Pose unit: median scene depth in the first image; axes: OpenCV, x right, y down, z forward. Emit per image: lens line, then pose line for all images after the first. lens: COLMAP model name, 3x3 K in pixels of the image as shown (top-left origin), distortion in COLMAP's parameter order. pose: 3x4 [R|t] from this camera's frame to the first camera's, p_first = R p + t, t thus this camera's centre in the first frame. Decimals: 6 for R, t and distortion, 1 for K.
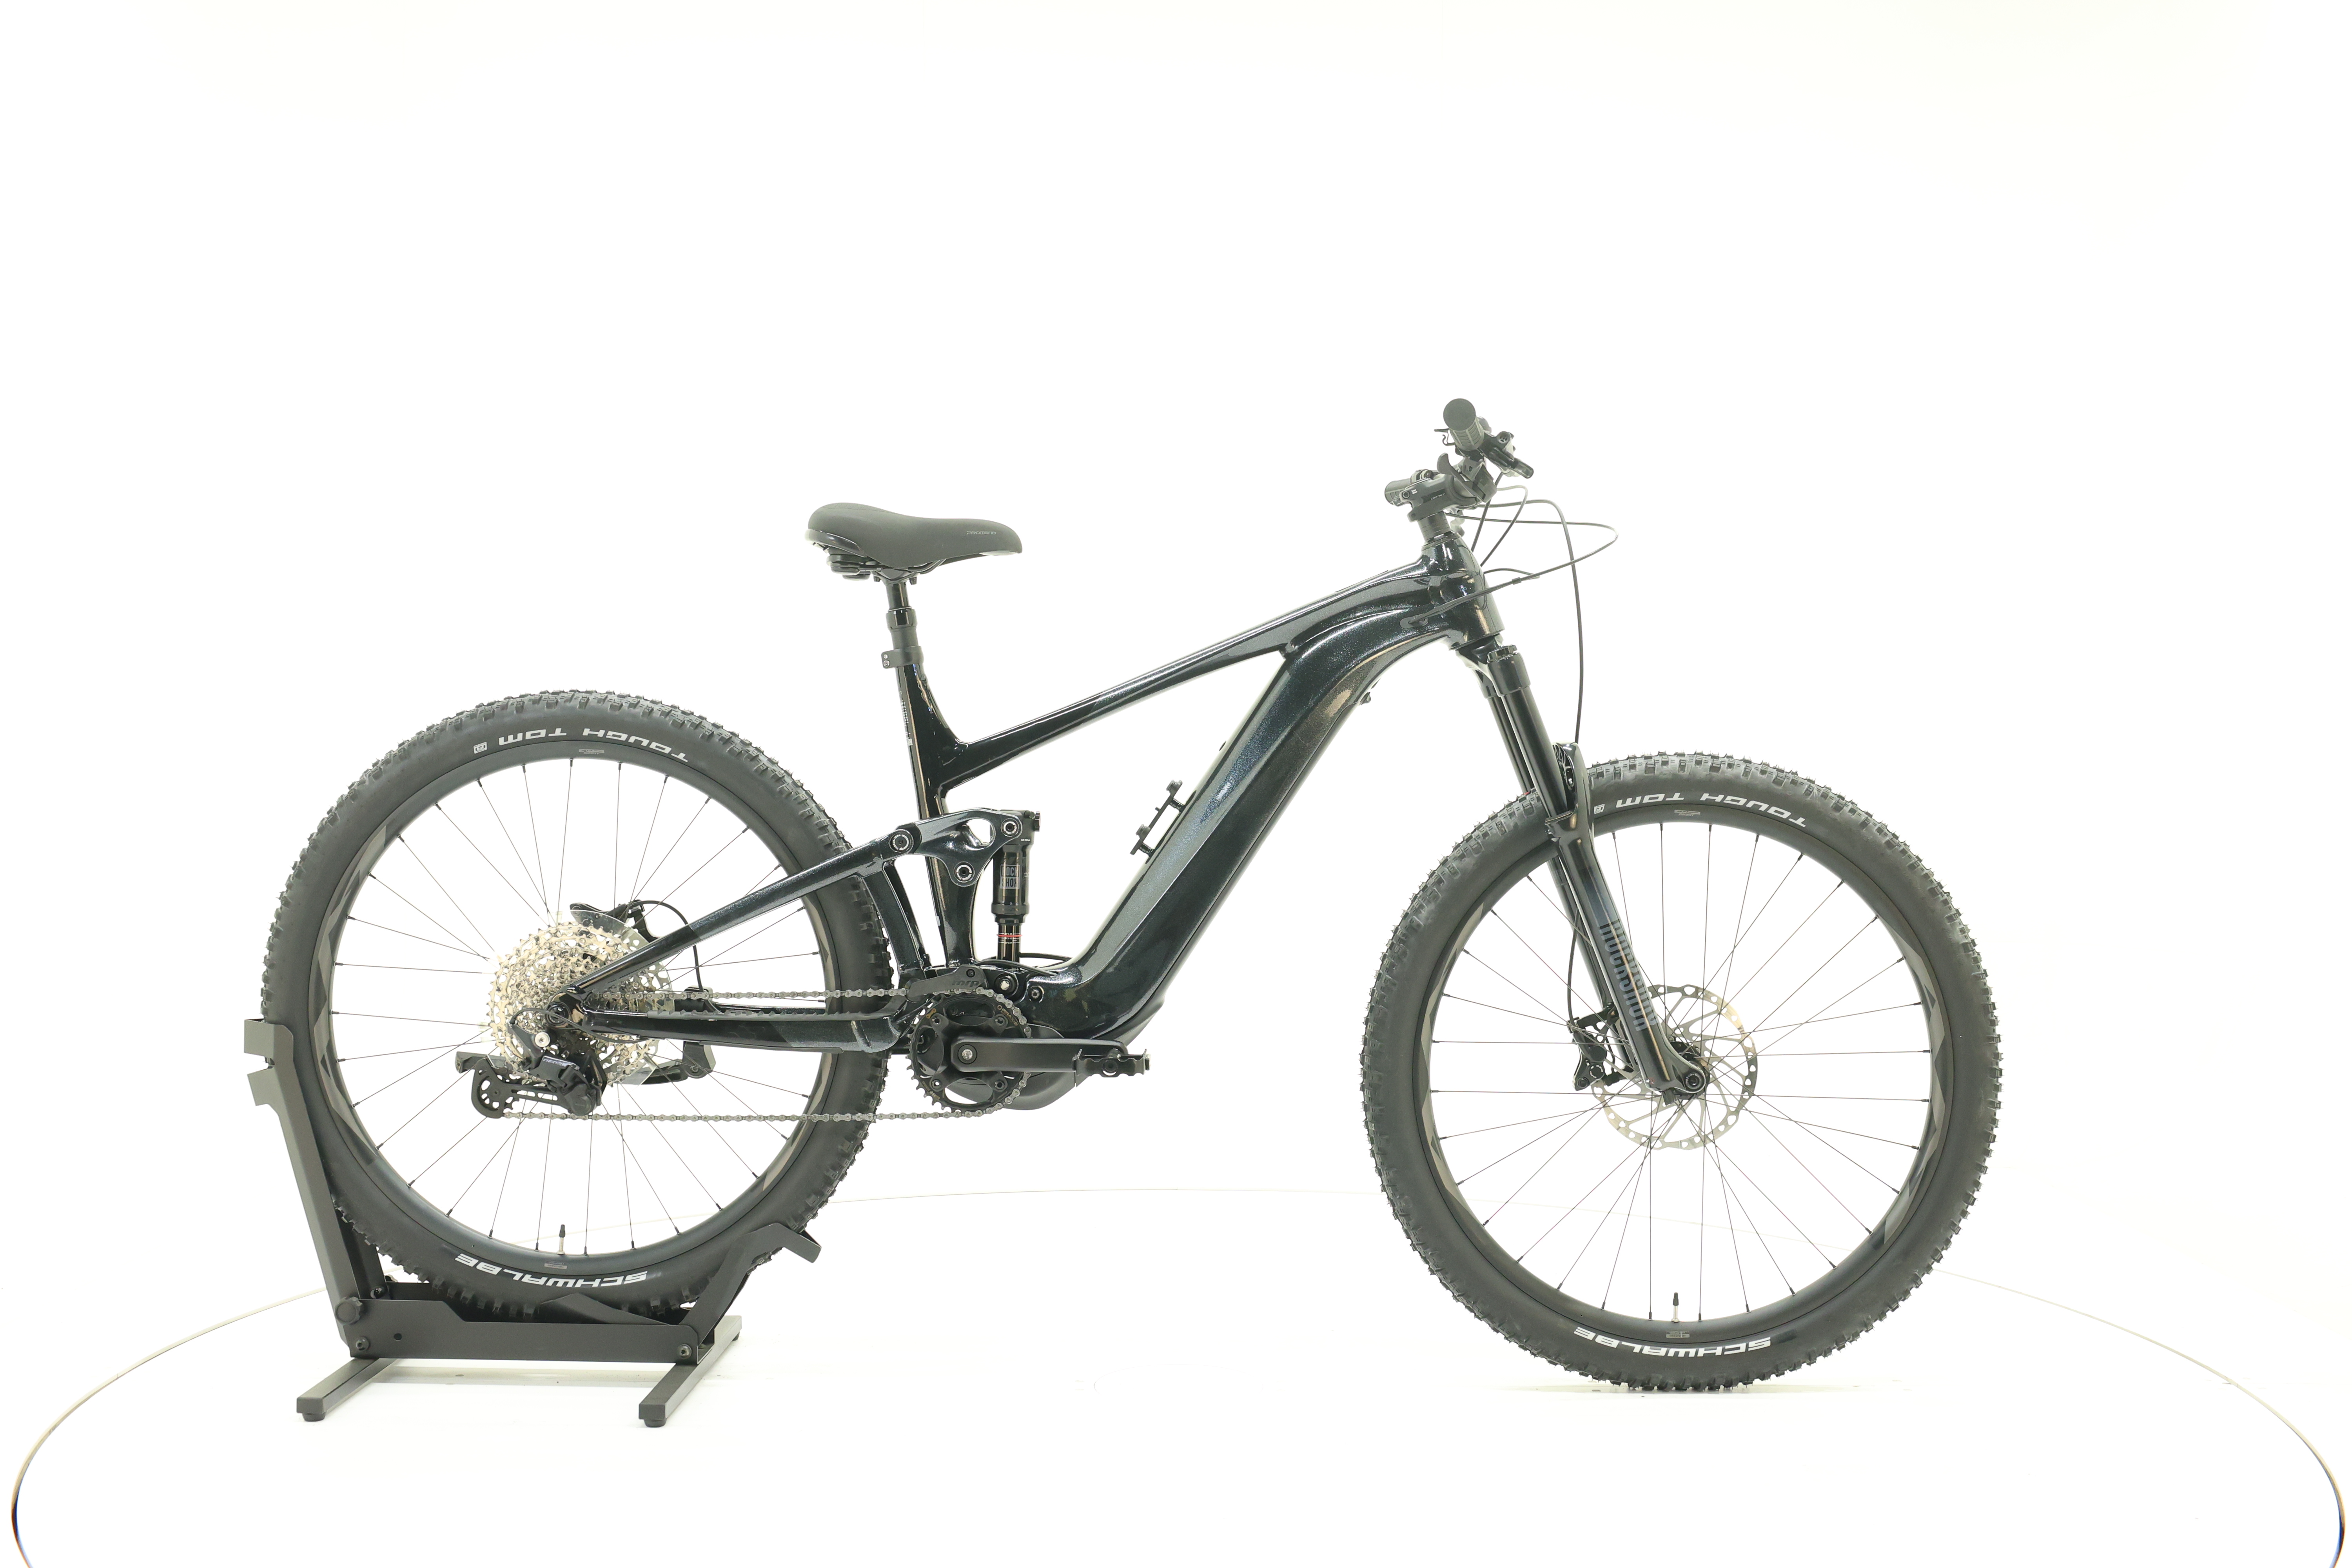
lens RADIAL K [[2520.4, 0, 1178.2], [0, 2520.4, 779.9], [0, 0, 1]] dist [0.013436, 0.000000]
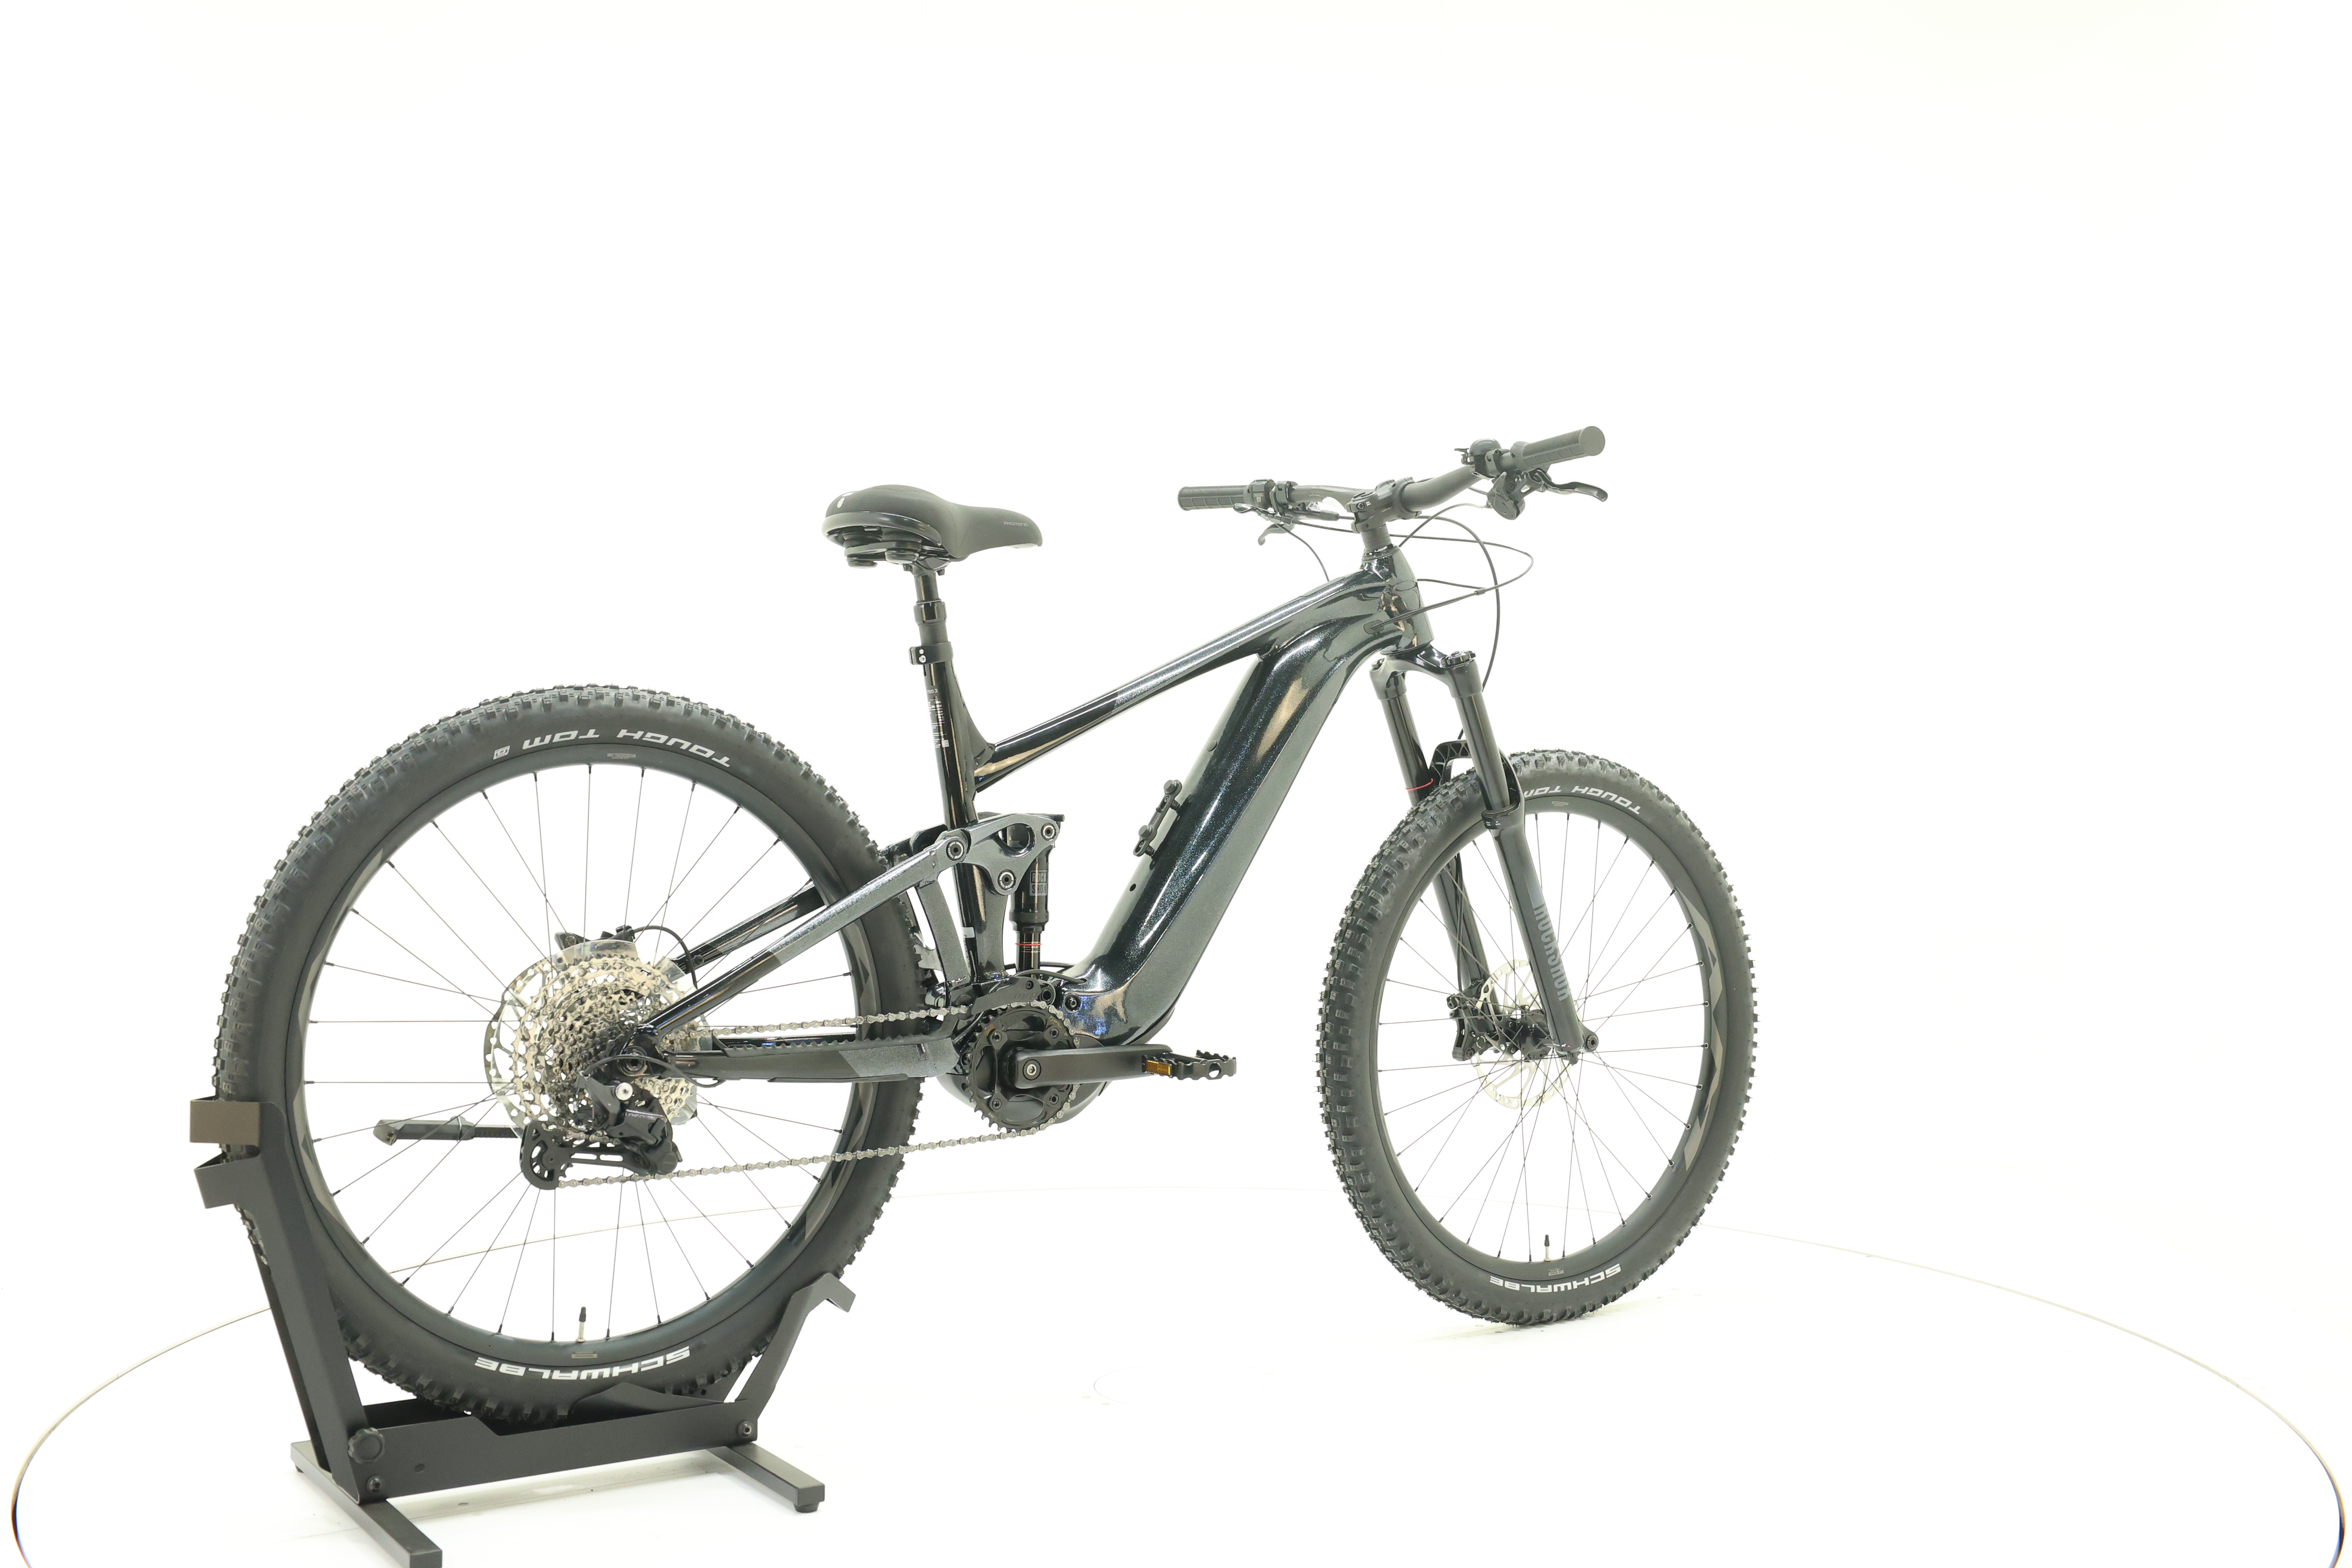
lens RADIAL K [[2520.4, 0, 1174.0], [0, 2520.4, 787.2], [0, 0, 1]] dist [0.013436, 0.000000]
pose [[0.819228, -0.014259, 0.573291, -0.574126], [0.011383, 0.999898, 0.008604, -0.005850], [-0.573355, -0.000522, 0.819307, 0.182767]]
